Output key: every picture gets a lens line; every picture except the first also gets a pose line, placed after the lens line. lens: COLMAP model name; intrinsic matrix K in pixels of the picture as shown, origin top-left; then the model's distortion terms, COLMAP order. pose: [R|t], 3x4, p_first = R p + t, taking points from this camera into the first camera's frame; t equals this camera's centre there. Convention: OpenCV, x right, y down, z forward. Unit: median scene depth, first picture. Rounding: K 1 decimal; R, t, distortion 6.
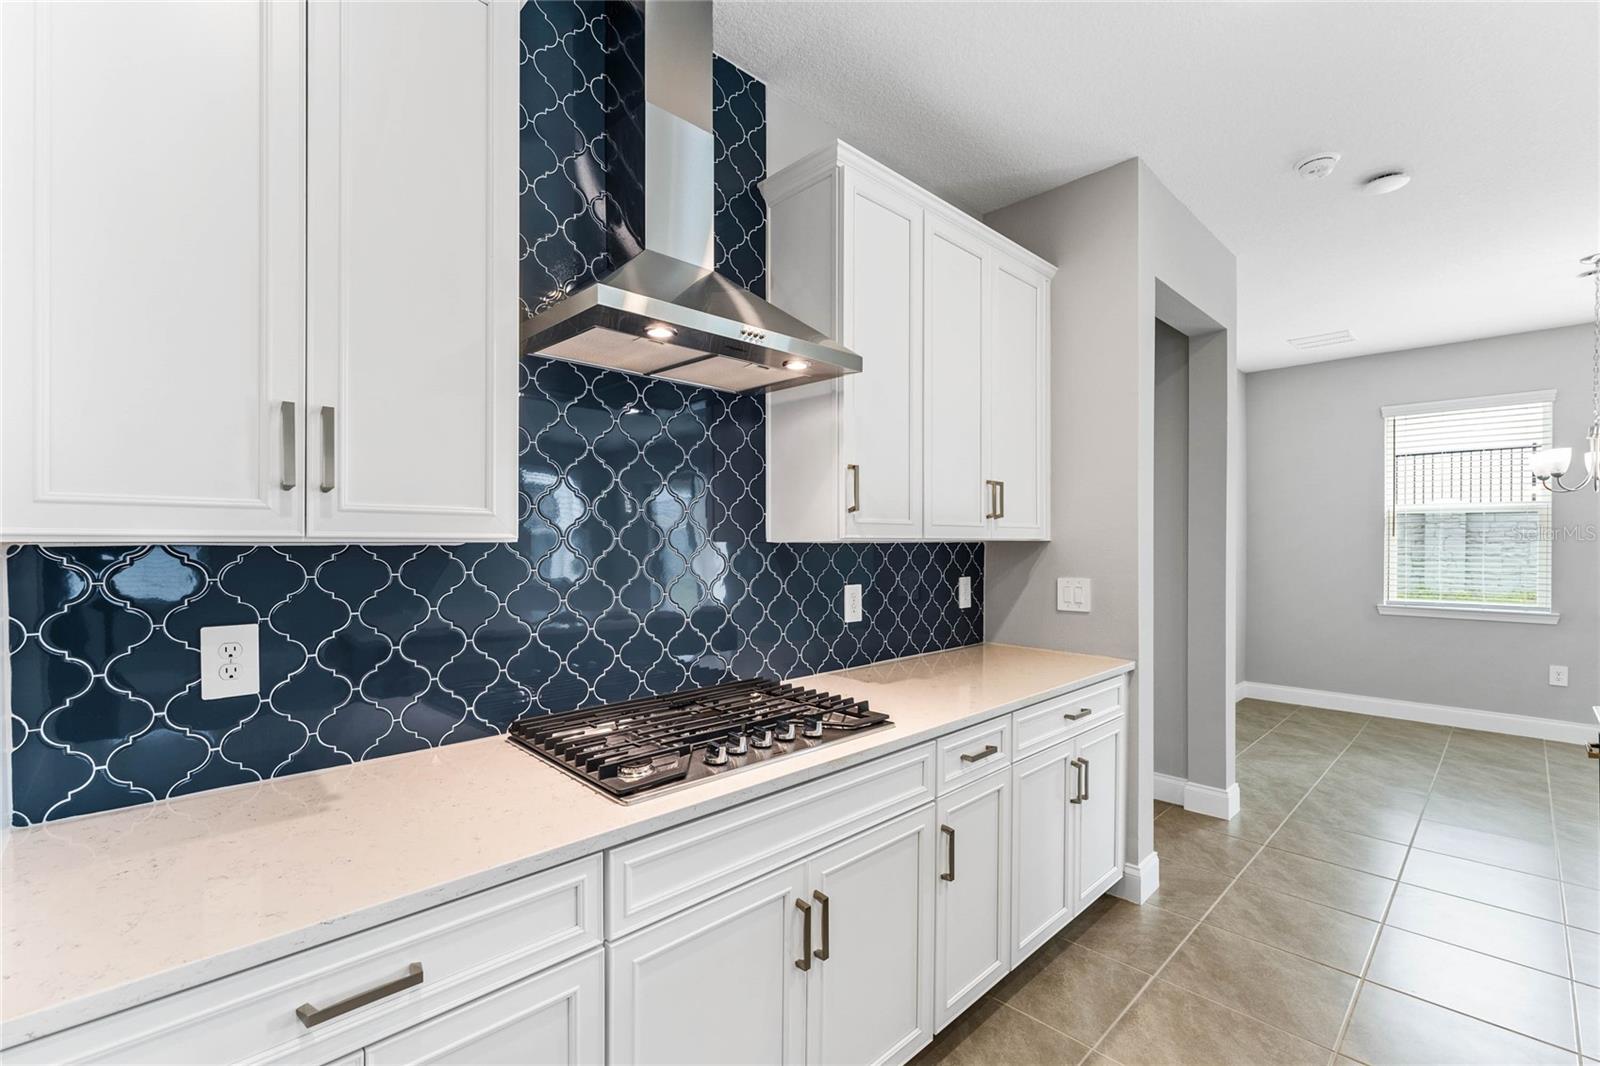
lens RADIAL K [[699.2, 0, 794.7], [0, 699.2, 546.7], [0, 0, 1]] dist [-0.001520, -0.000072]
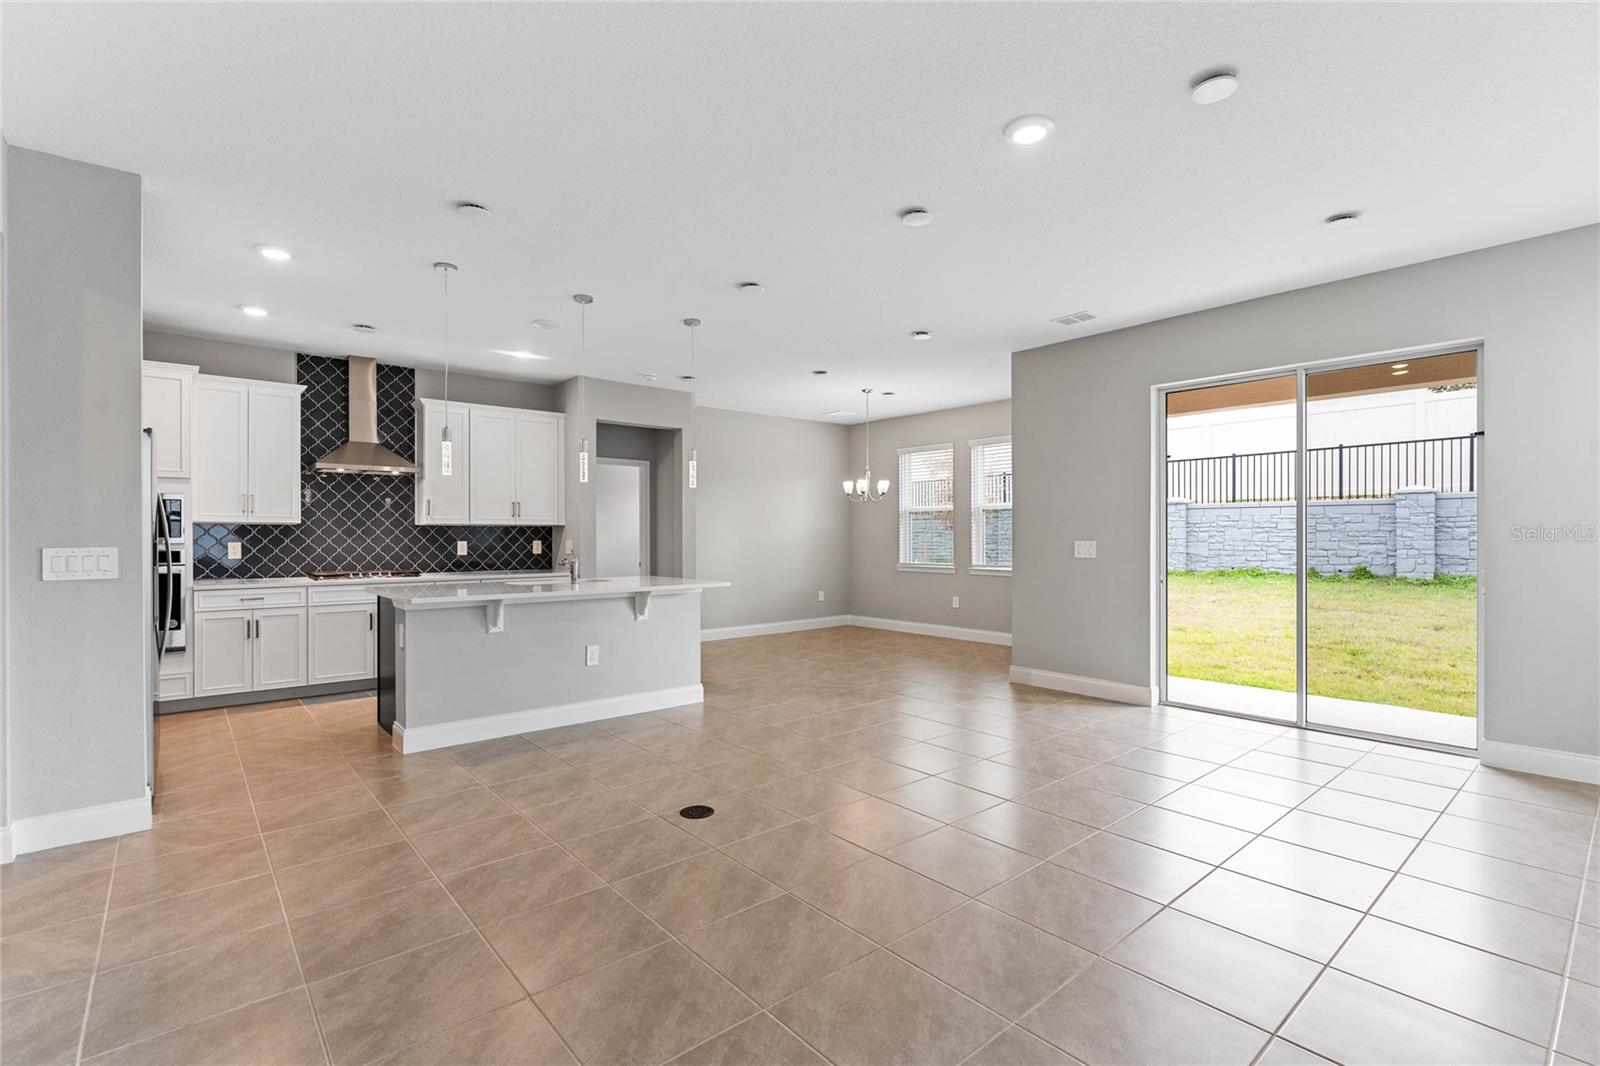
lens RADIAL K [[733.6, 0, 794.5], [0, 733.6, 536.7], [0, 0, 1]] dist [-0.001306, -0.000114]
pose [[0.998077, -0.001547, -0.061968, 1.494705], [0.001024, 0.999964, -0.008468, 0.060616], [0.061978, 0.008388, 0.998042, -1.689443]]
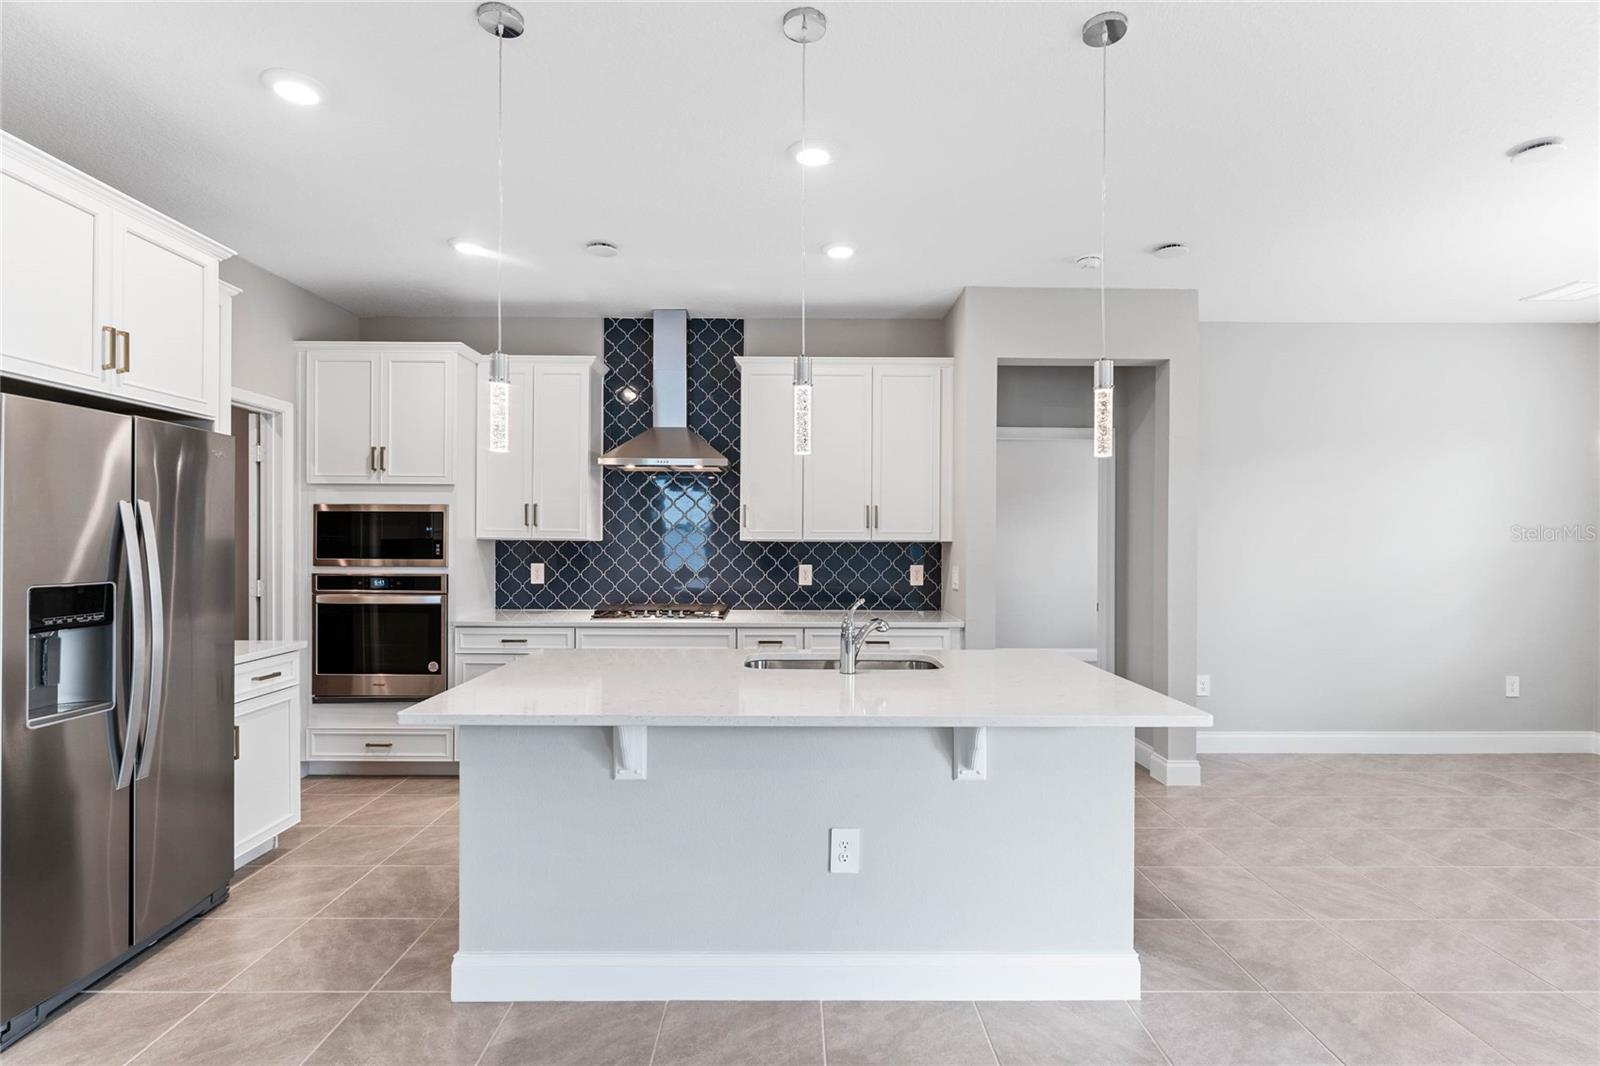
lens RADIAL K [[775.2, 0, 796.5], [0, 775.2, 539.3], [0, 0, 1]] dist [-0.002294, -0.000002]
pose [[0.727100, 0.004016, -0.686520, 1.417640], [-0.011538, 0.999913, -0.006371, 0.001211], [0.686434, 0.012553, 0.727083, -0.472717]]
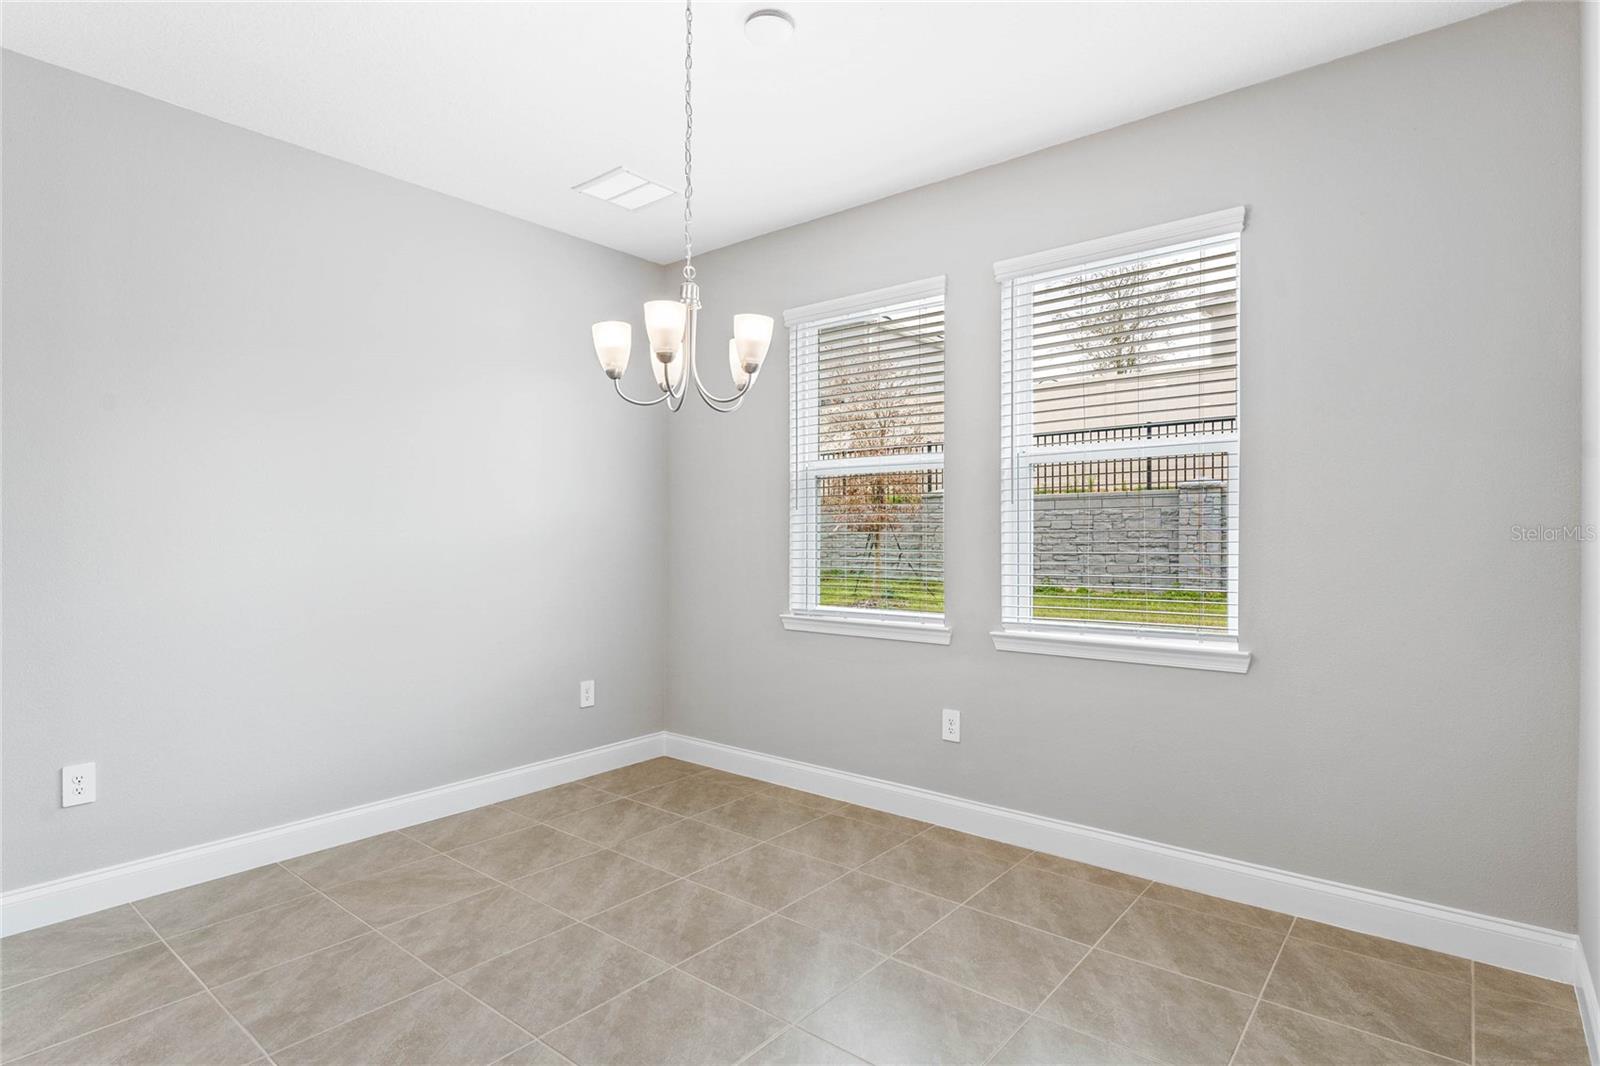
lens RADIAL K [[823.8, 0, 797.6], [0, 823.8, 536.4], [0, 0, 1]] dist [0.000611, -0.000326]
pose [[0.992678, 0.001183, 0.120783, 1.618125], [-0.000093, 0.999959, -0.009030, 0.036013], [-0.120789, 0.008952, 0.992638, 0.502729]]
